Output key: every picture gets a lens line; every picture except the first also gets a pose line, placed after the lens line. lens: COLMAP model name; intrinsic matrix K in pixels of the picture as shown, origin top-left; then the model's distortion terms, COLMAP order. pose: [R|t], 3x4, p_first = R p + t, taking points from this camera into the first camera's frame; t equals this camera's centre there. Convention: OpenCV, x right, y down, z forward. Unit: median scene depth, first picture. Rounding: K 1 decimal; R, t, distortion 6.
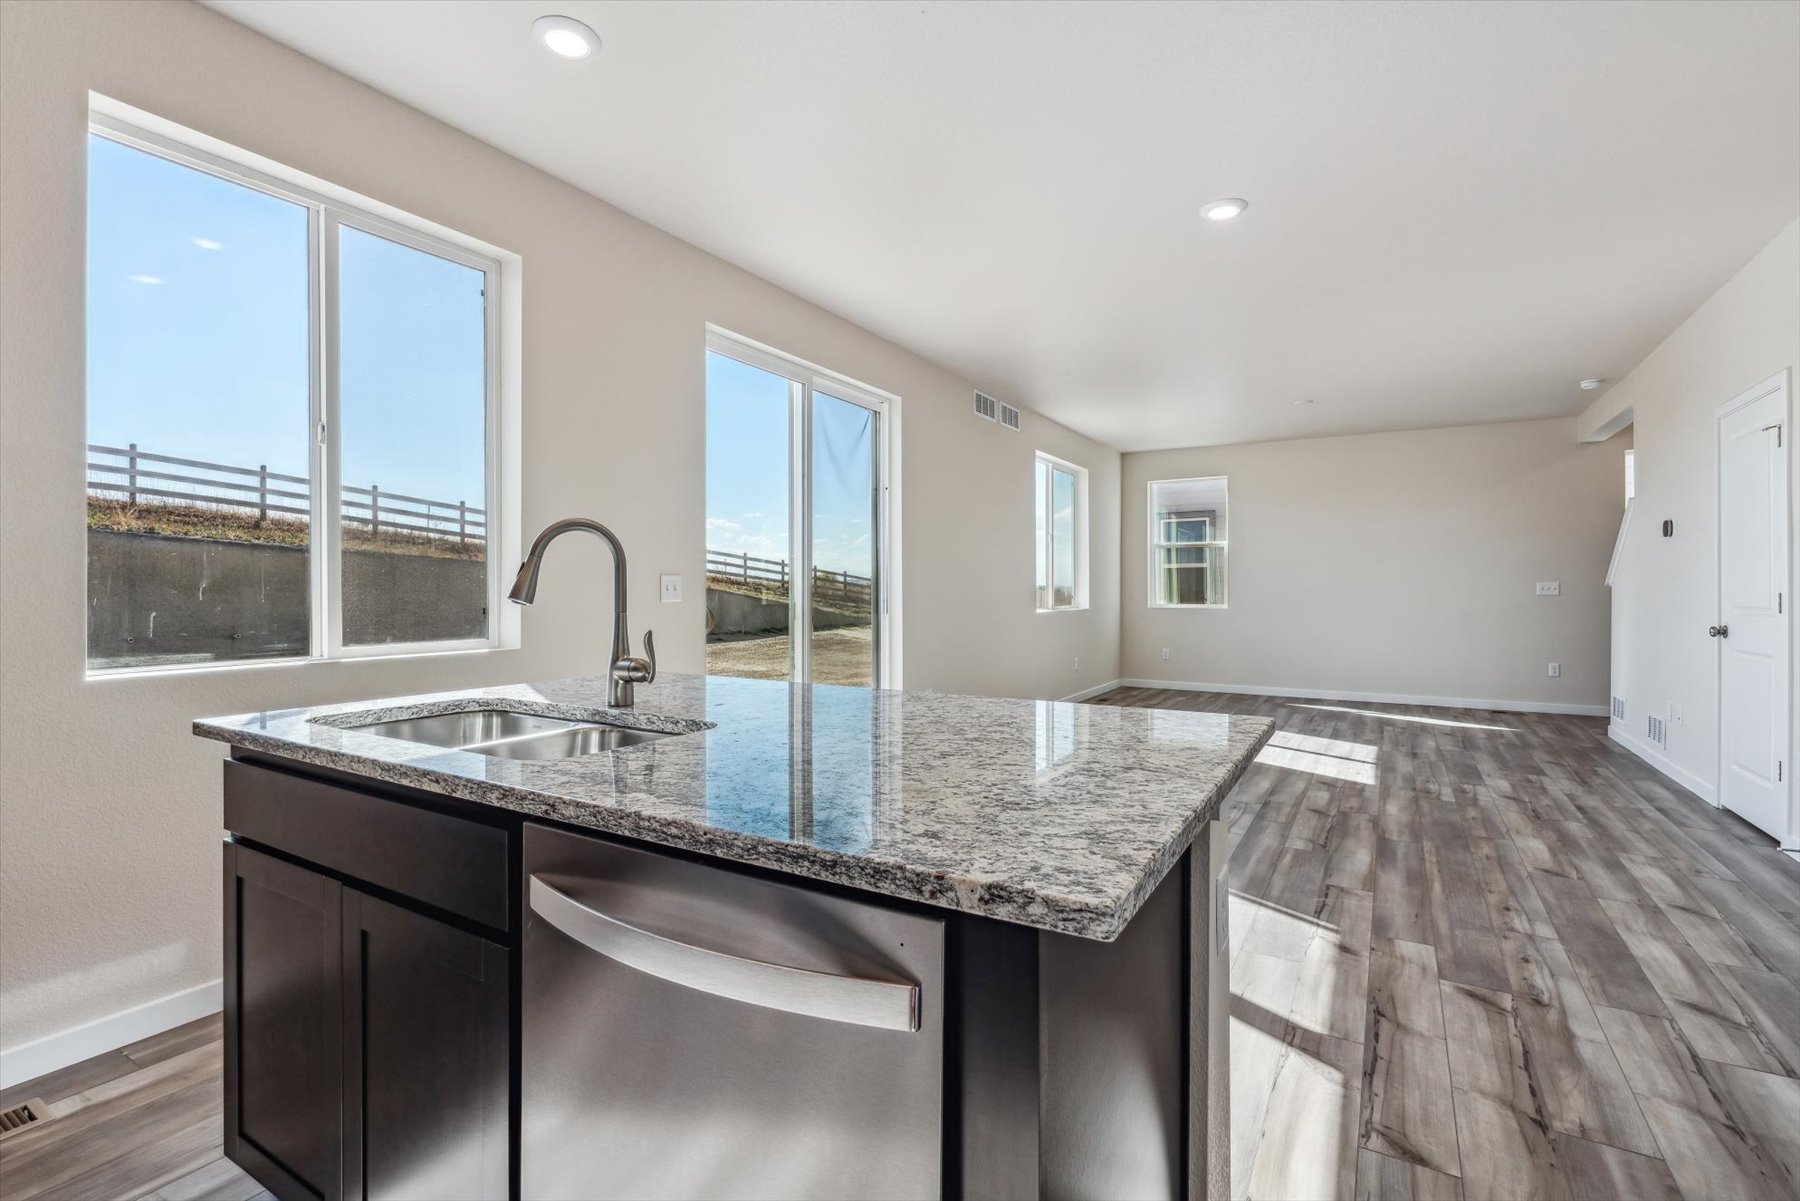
lens RADIAL K [[801.7, 0, 898.6], [0, 801.7, 596.6], [0, 0, 1]] dist [-0.008575, -0.000455]
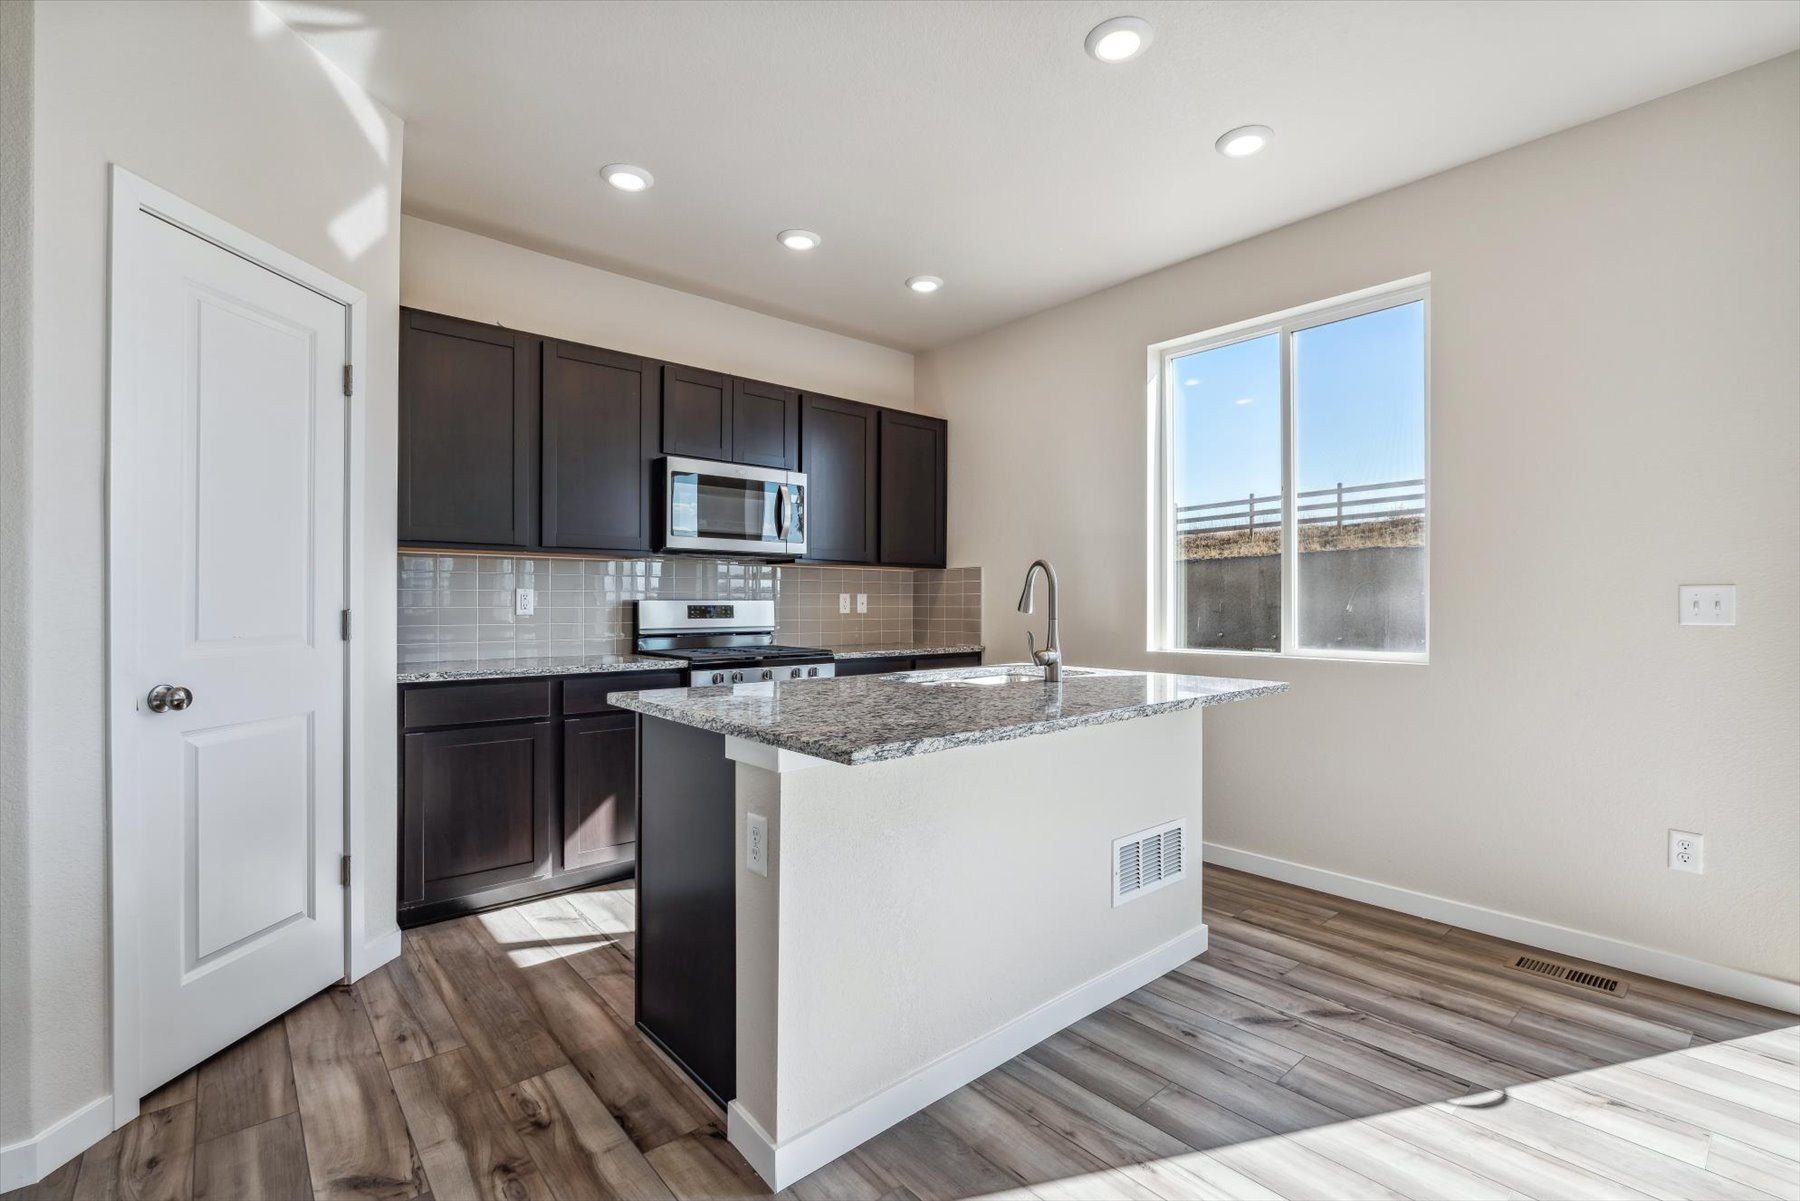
lens RADIAL K [[801.7, 0, 904.2], [0, 801.7, 599.8], [0, 0, 1]] dist [-0.008575, -0.000455]
pose [[-0.299497, -0.004679, -0.954086, 0.747239], [-0.010906, 0.999939, -0.001481, -0.005761], [0.954035, 0.009962, -0.299530, 0.757454]]
